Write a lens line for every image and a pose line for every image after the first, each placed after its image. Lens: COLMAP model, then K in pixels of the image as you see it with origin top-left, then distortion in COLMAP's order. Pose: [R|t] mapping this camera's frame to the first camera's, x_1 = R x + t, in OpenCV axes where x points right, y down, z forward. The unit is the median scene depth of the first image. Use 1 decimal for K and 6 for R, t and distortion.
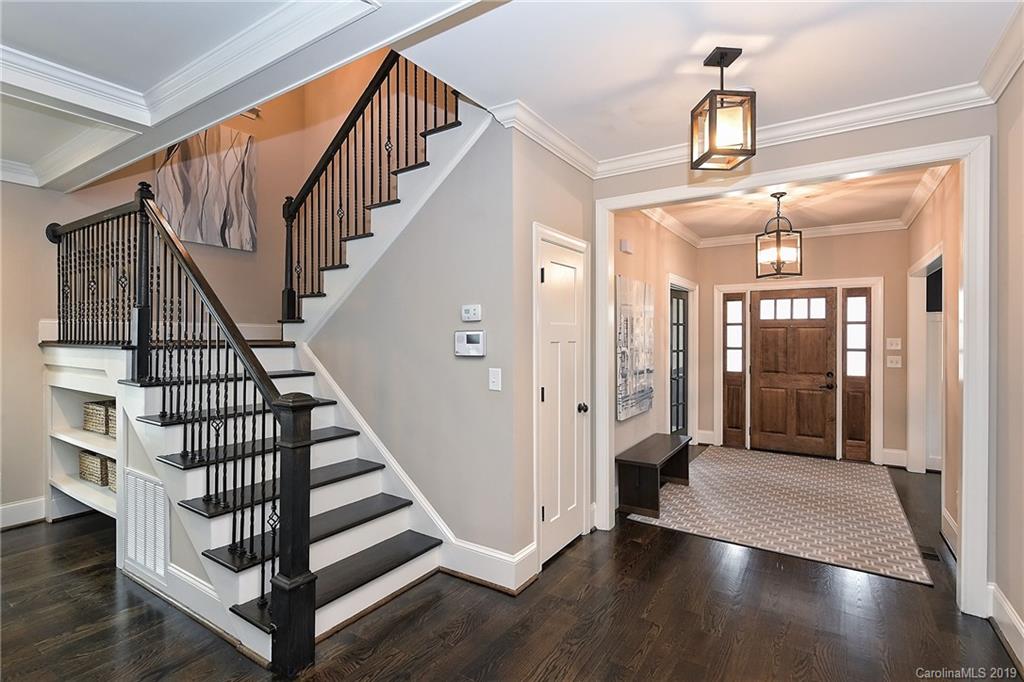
lens RADIAL K [[491.0, 0, 510.0], [0, 491.0, 338.8], [0, 0, 1]] dist [-0.000961, 0.000025]
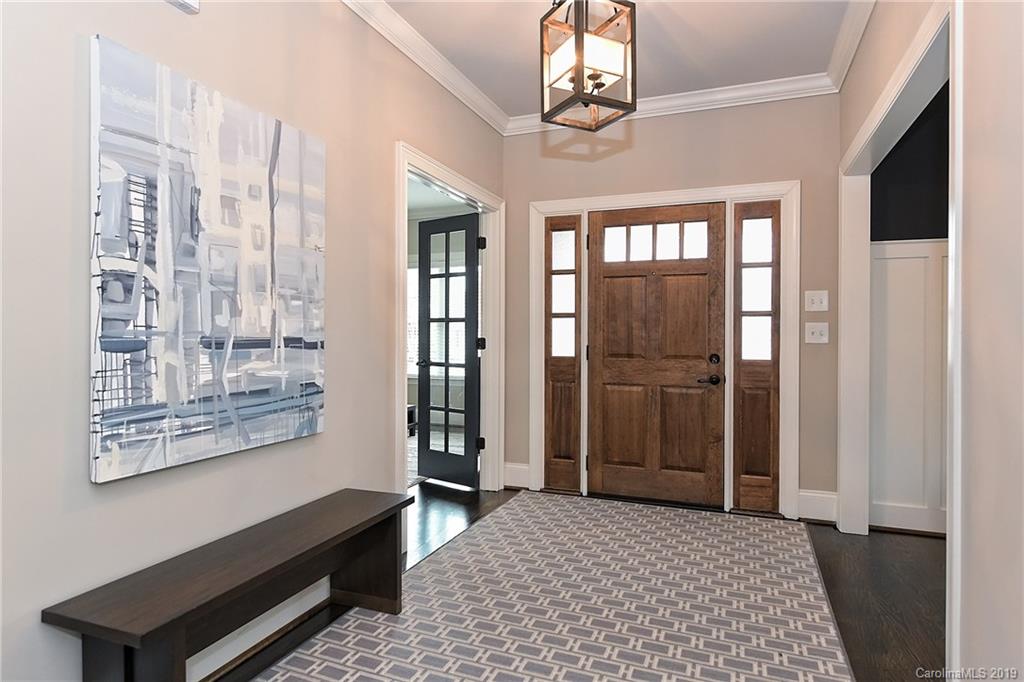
lens RADIAL K [[579.8, 0, 511.5], [0, 579.8, 340.0], [0, 0, 1]] dist [-0.003003, -0.000681]
pose [[0.979262, 0.000353, 0.202600, 0.288278], [-0.001103, 0.999993, 0.003590, 0.049038], [-0.202597, -0.003739, 0.979255, 0.395976]]
